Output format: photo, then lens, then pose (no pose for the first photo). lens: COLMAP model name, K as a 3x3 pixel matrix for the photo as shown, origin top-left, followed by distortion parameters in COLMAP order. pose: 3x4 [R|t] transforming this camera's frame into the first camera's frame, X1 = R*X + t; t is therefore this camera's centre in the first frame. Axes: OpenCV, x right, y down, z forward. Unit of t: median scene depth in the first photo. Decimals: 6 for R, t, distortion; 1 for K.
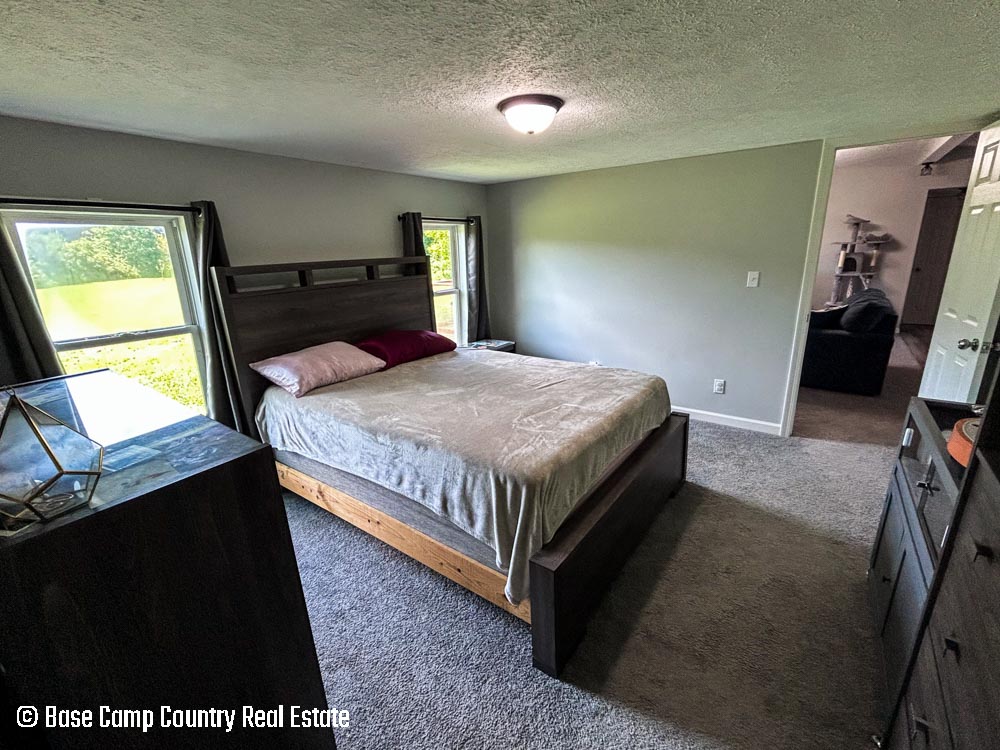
lens RADIAL K [[438.5, 0, 499.4], [0, 438.5, 359.0], [0, 0, 1]] dist [-0.000303, -0.000030]
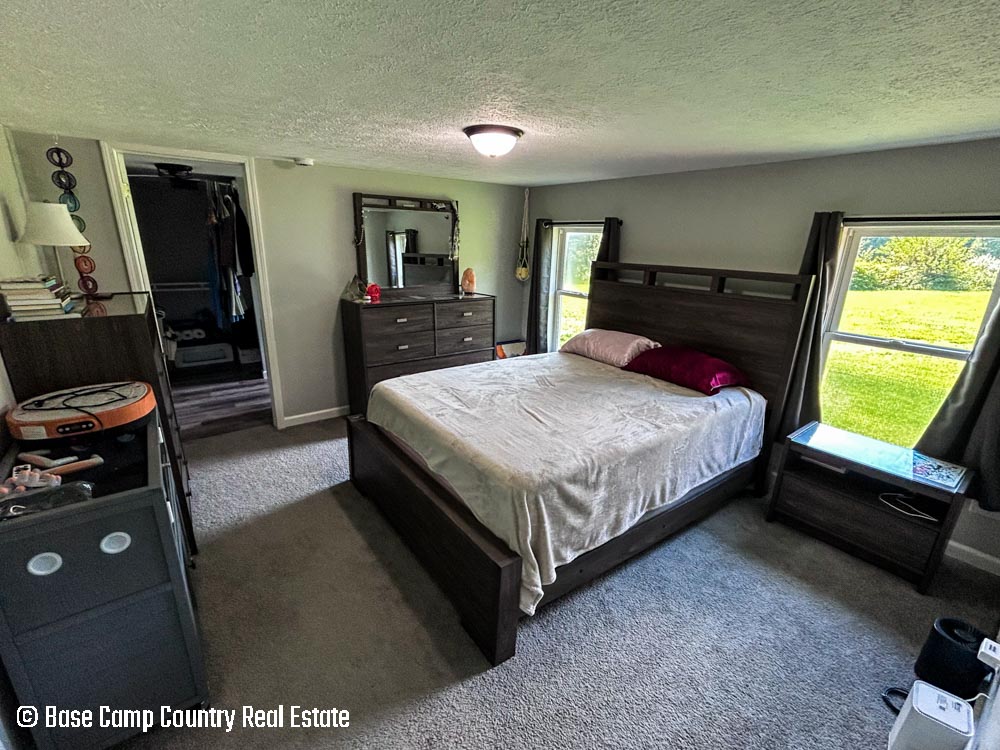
lens RADIAL K [[444.4, 0, 500.0], [0, 444.4, 375.0], [0, 0, 1]] dist [-0.000261, -0.000043]
pose [[-0.291829, 0.300787, -0.907944, 0.880368], [-0.260741, 0.888294, 0.378084, -0.319938], [0.920245, 0.347074, -0.180803, 1.007065]]
